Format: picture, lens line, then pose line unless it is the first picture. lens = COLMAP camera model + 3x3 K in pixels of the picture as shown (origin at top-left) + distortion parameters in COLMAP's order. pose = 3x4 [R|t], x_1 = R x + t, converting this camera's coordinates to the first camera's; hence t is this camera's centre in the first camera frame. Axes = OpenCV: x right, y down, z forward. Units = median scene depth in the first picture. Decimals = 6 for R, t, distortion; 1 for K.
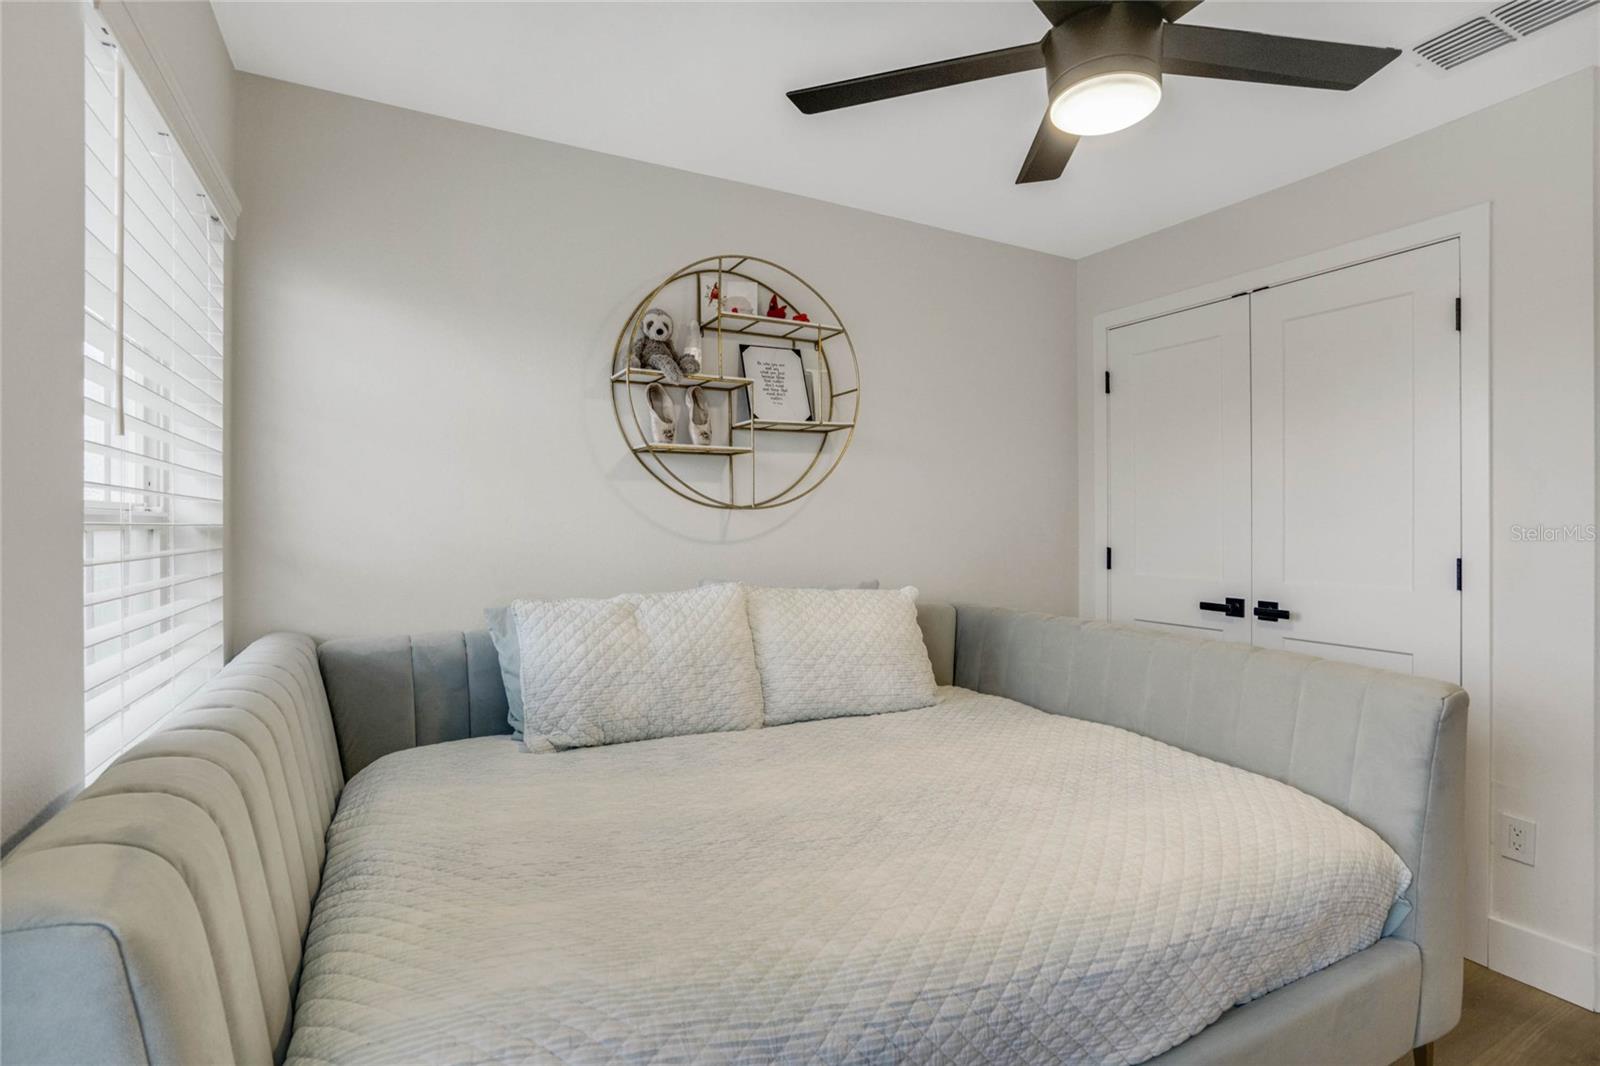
lens RADIAL K [[760.7, 0, 800.0], [0, 760.7, 533.0], [0, 0, 1]] dist [-0.061681, 0.024419]
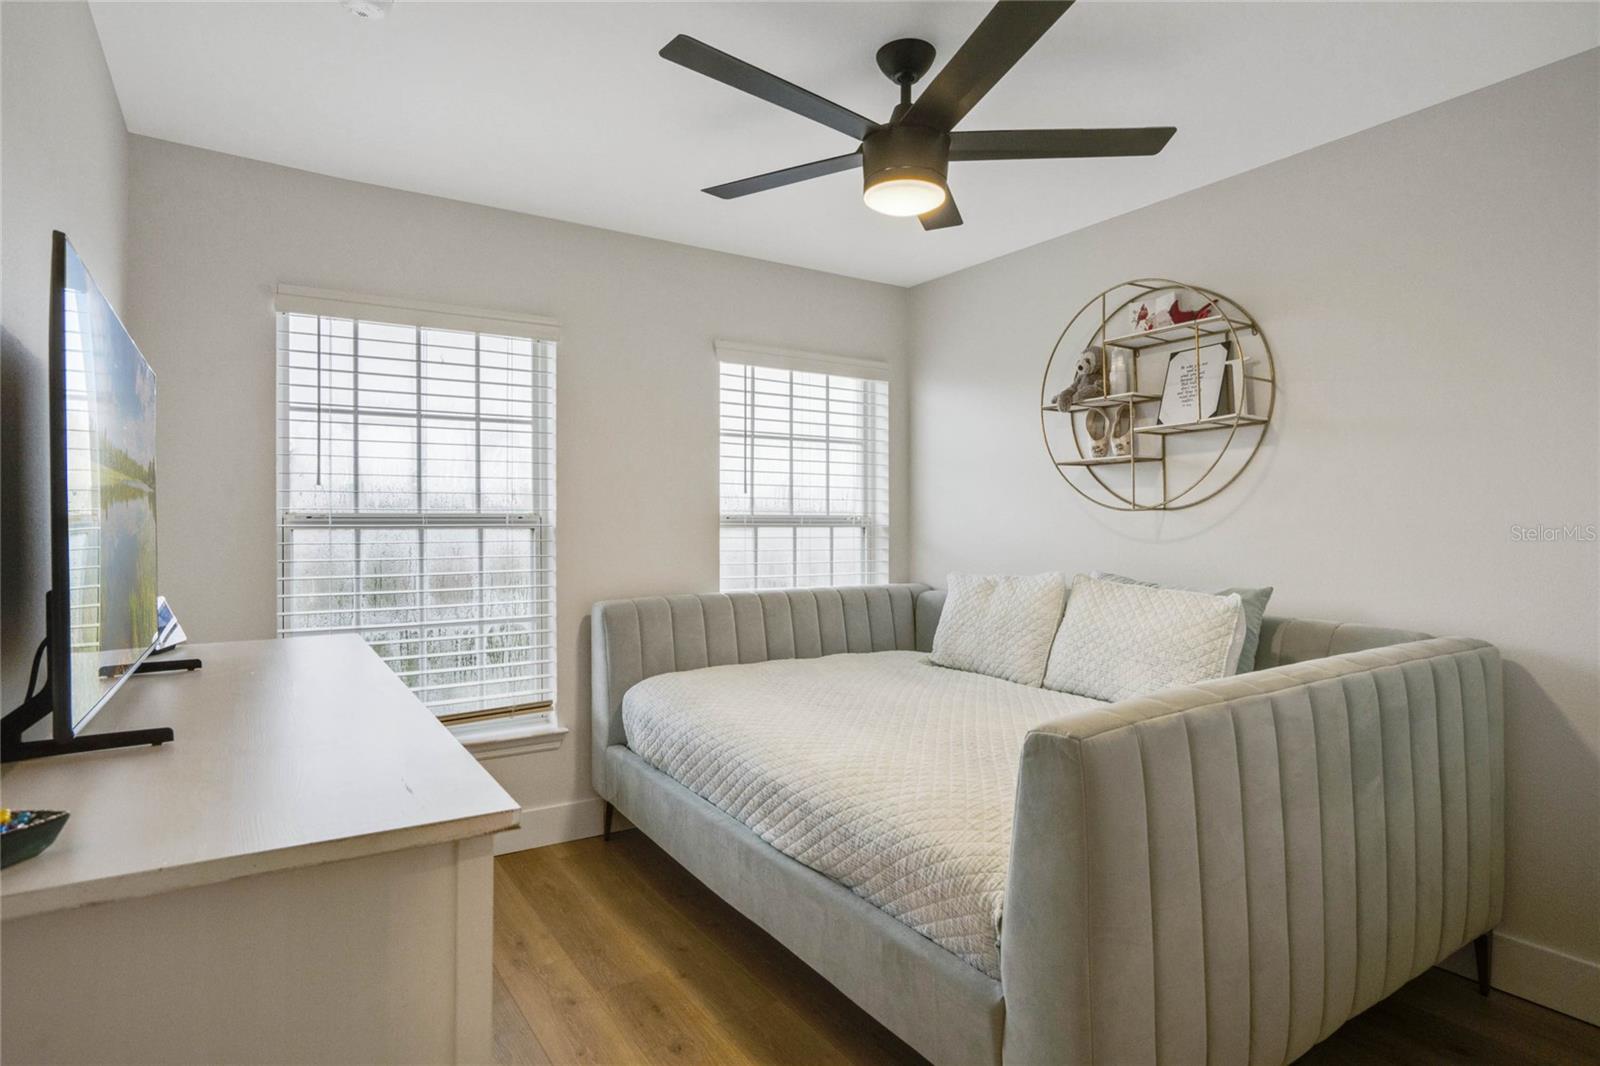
lens RADIAL K [[839.2, 0, 796.1], [0, 839.2, 533.7], [0, 0, 1]] dist [-0.051093, 0.030477]
pose [[0.090437, 0.007772, -0.995872, 1.042822], [-0.002287, 0.999969, 0.007597, -0.006234], [0.995900, 0.001590, 0.090452, 0.385915]]
